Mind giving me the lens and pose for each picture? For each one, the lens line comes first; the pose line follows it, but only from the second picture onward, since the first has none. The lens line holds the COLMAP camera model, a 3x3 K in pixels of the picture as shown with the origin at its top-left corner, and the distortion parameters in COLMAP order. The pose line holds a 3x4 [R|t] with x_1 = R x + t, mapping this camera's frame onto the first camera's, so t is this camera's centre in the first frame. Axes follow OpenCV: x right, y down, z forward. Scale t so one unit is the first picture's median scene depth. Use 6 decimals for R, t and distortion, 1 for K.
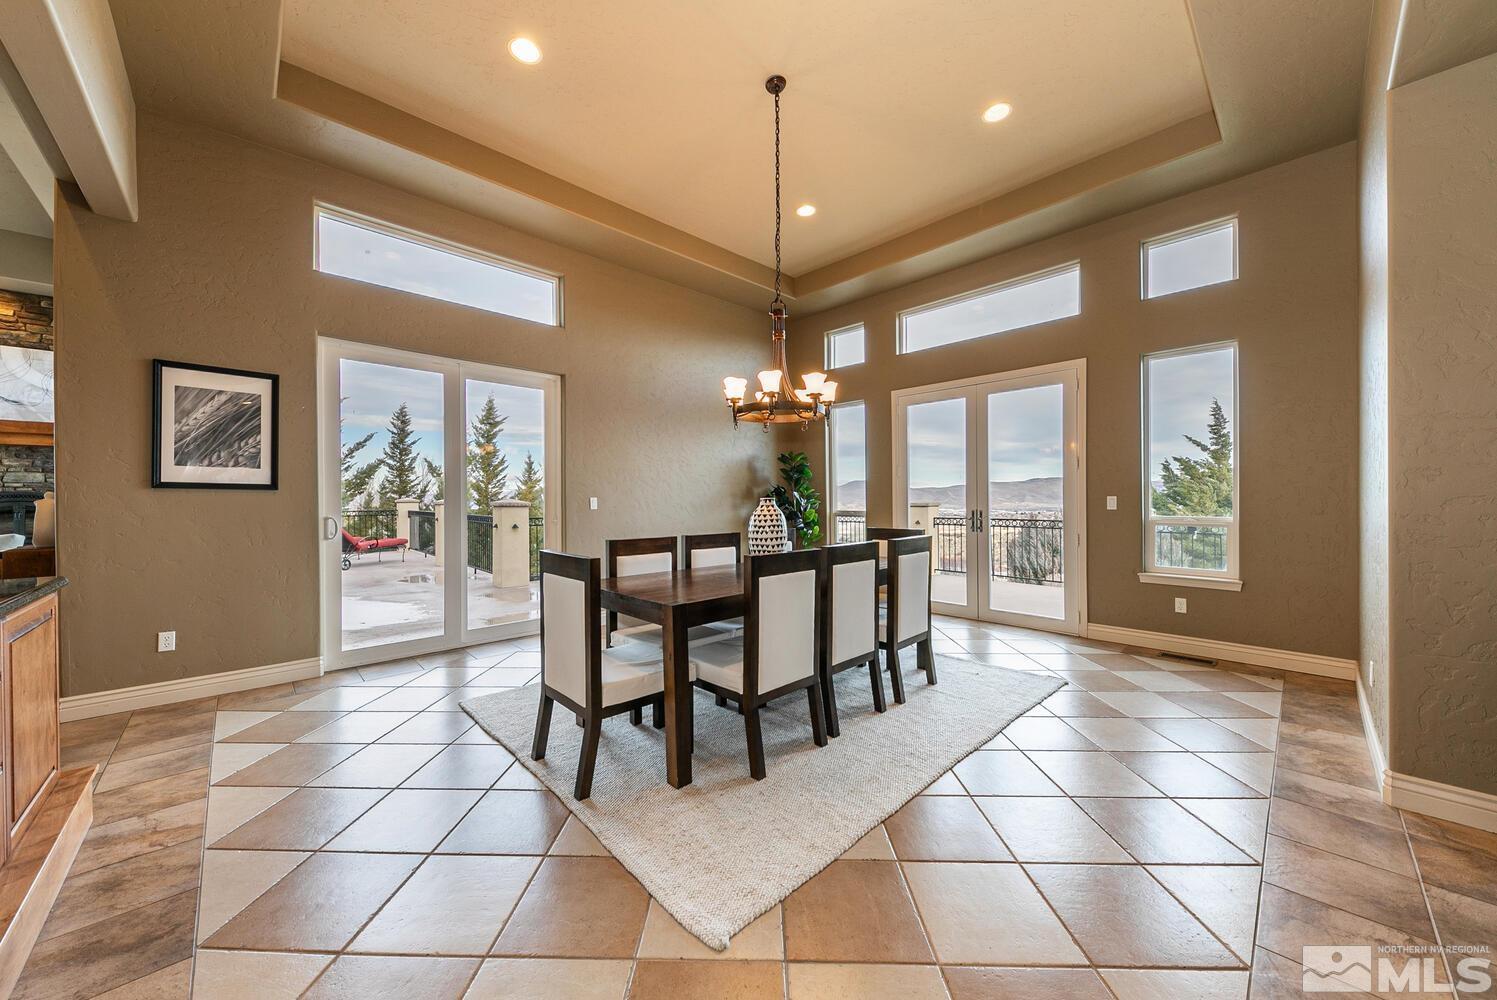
lens RADIAL K [[510.2, 0, 748.5], [0, 510.2, 500.0], [0, 0, 1]] dist [0.000429, 0.000068]
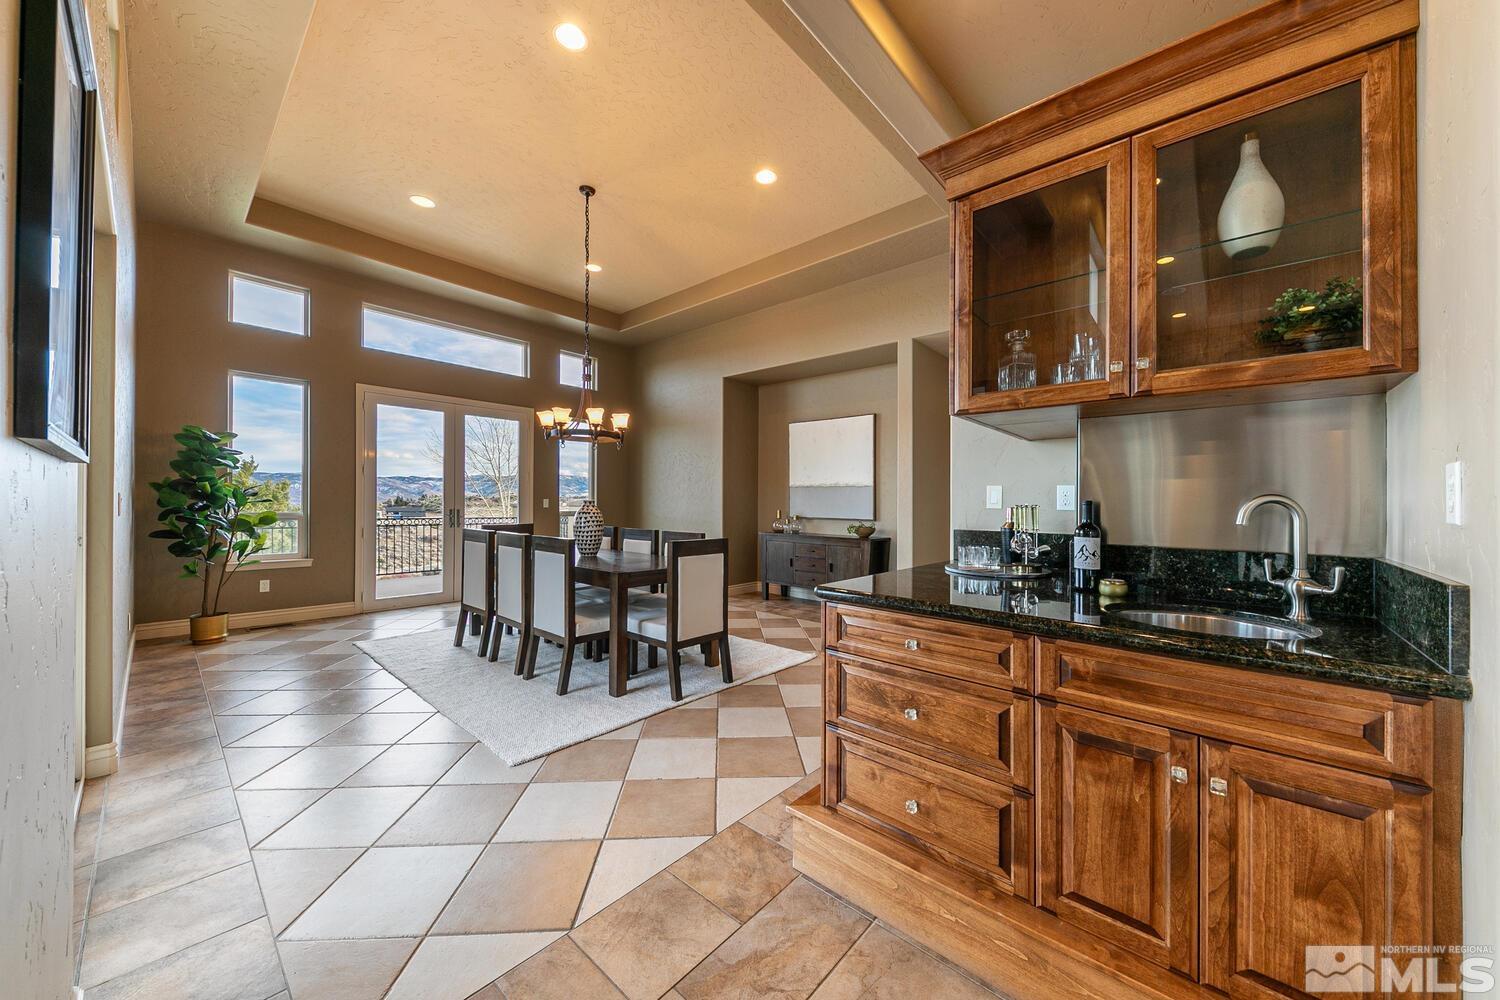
lens RADIAL K [[511.2, 0, 750.0], [0, 511.2, 500.0], [0, 0, 1]] dist [0.000429, 0.000068]
pose [[-0.087469, 0.007949, 0.996136, -0.758651], [-0.003496, 0.999960, -0.008287, -0.000785], [-0.996161, -0.004208, -0.087438, 0.417122]]
